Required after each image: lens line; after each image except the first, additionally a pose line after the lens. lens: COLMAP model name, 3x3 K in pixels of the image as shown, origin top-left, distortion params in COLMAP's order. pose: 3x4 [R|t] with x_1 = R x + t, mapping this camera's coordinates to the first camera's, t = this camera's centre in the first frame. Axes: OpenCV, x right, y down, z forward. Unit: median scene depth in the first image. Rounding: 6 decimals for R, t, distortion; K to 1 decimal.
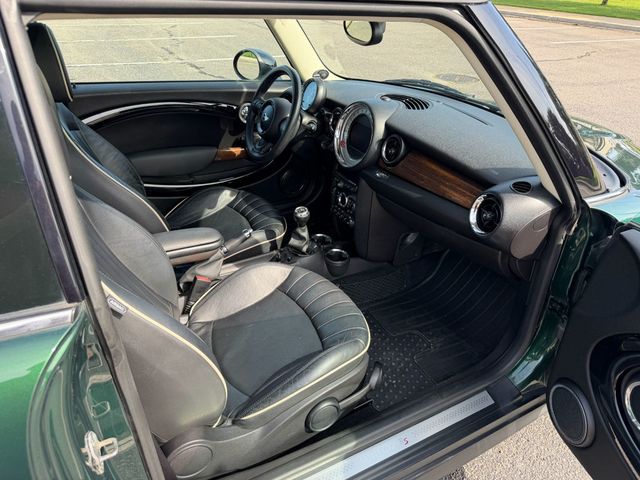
lens RADIAL K [[476.6, 0, 320.0], [0, 476.6, 240.0], [0, 0, 1]] dist [0.114438, -0.005355]
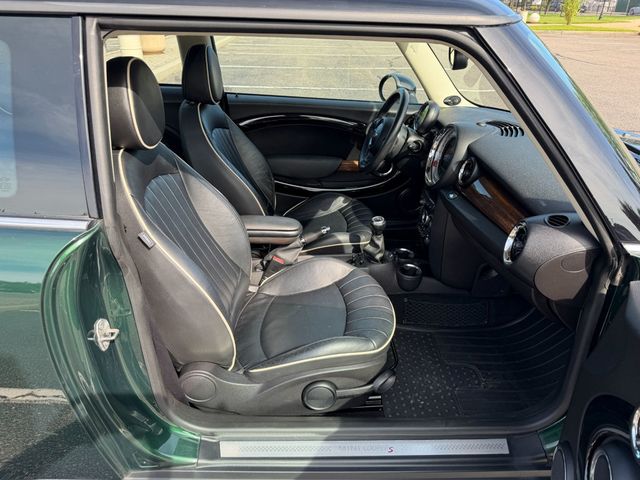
lens RADIAL K [[476.6, 0, 320.0], [0, 476.6, 240.0], [0, 0, 1]] dist [0.114438, -0.005355]
pose [[0.888246, 0.186889, -0.419633, 0.307819], [-0.213356, 0.976834, -0.016568, 0.029250], [0.406815, 0.104248, 0.907543, -0.017513]]
